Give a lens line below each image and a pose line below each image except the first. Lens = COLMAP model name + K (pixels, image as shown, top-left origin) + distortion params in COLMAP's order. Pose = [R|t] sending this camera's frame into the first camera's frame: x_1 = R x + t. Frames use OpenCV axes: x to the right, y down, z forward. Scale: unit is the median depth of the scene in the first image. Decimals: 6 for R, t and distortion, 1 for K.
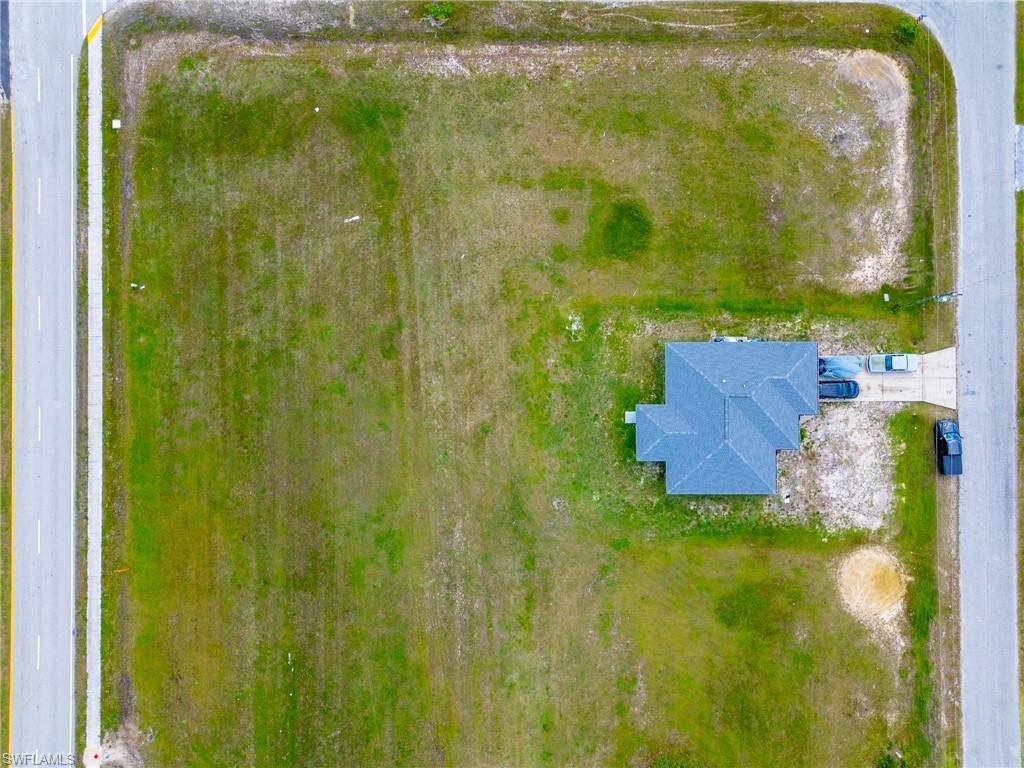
lens RADIAL K [[726.8, 0, 511.7], [0, 726.8, 384.5], [0, 0, 1]] dist [0.066457, -0.058180]
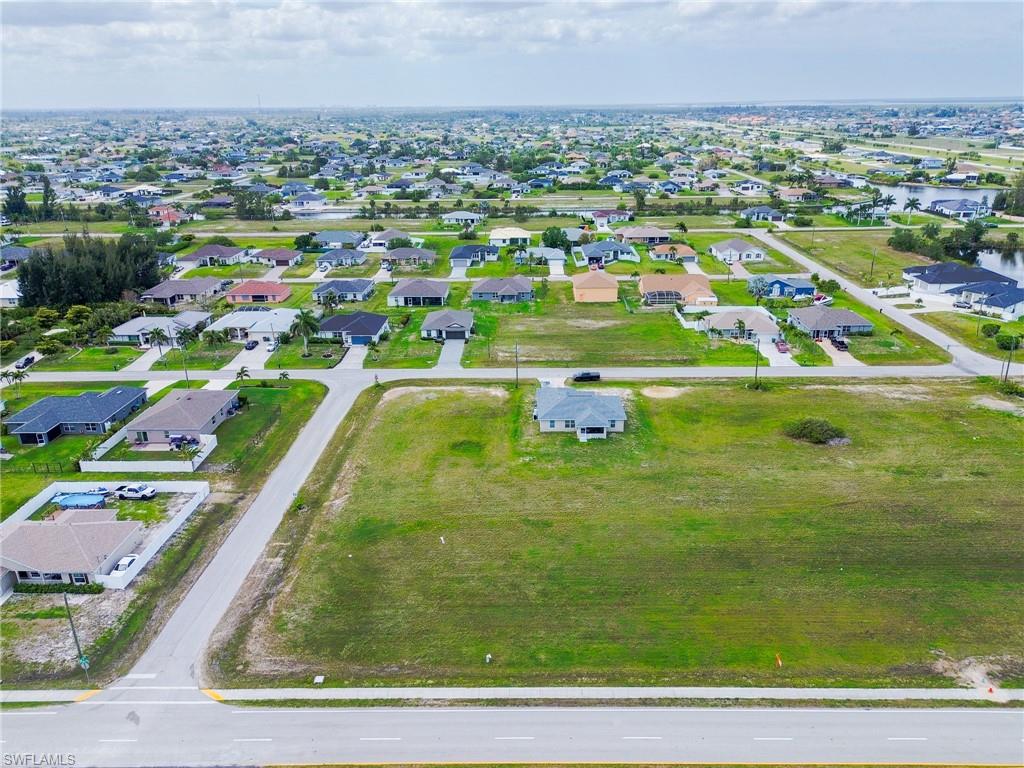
lens RADIAL K [[742.6, 0, 511.7], [0, 742.6, 390.6], [0, 0, 1]] dist [0.066292, -0.058040]
pose [[0.015744, -0.357717, 0.933697, -1.322324], [0.999872, 0.003096, -0.015673, -0.087737], [0.002715, 0.933825, 0.357720, 0.301412]]
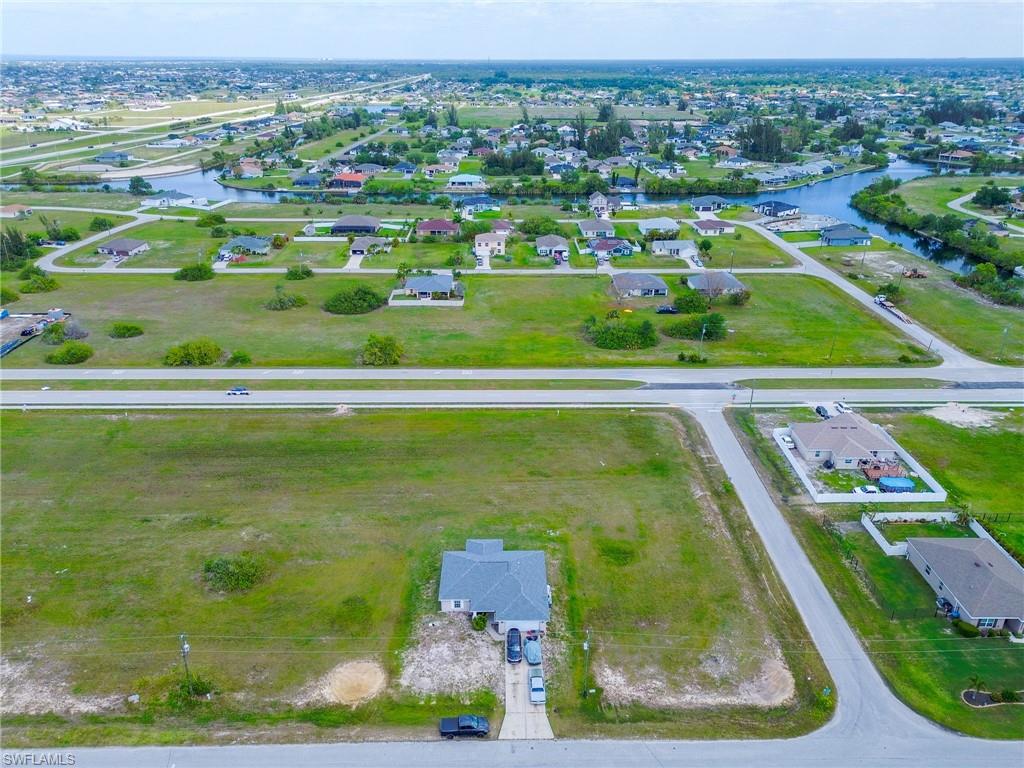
lens RADIAL K [[739.5, 0, 512.0], [0, 739.5, 384.0], [0, 0, 1]] dist [0.065524, -0.057005]
pose [[0.010960, 0.404757, -0.914359, 1.416980], [-0.999924, 0.009546, -0.007759, 0.016658], [0.005588, 0.914375, 0.404831, 0.053293]]
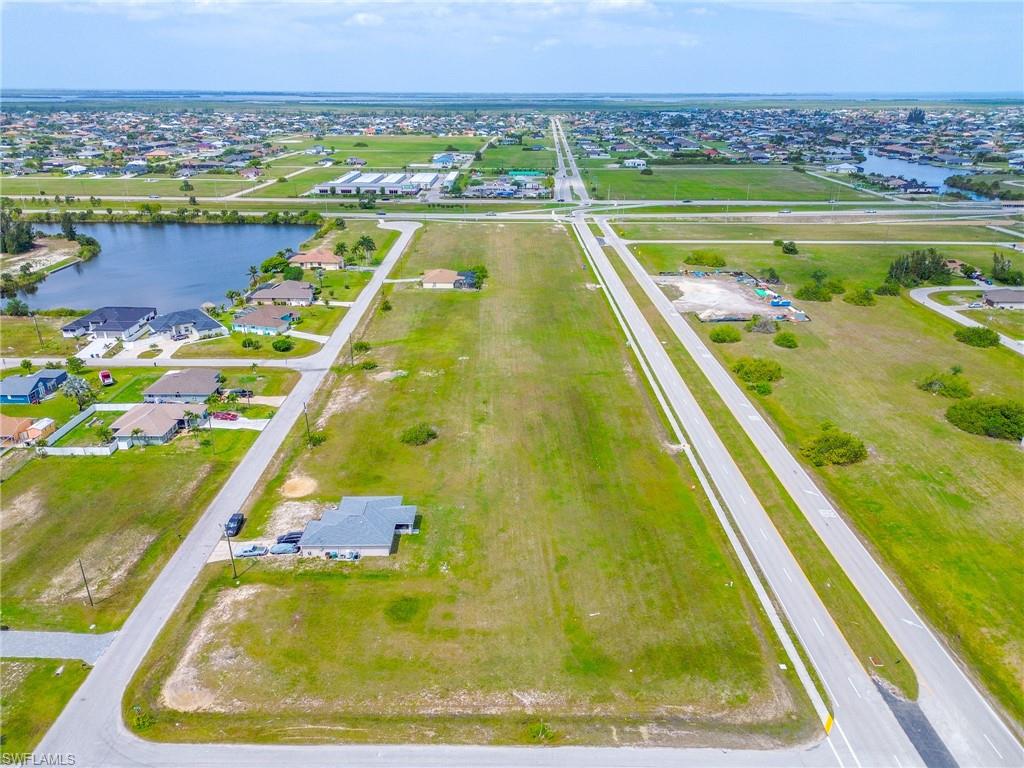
lens RADIAL K [[726.8, 0, 511.7], [0, 726.8, 384.5], [0, 0, 1]] dist [0.066457, -0.058180]
pose [[-0.999974, 0.001283, -0.007112, -0.047148], [-0.007088, -0.366254, 0.930488, -1.389695], [-0.001411, 0.930514, 0.366253, 0.060985]]
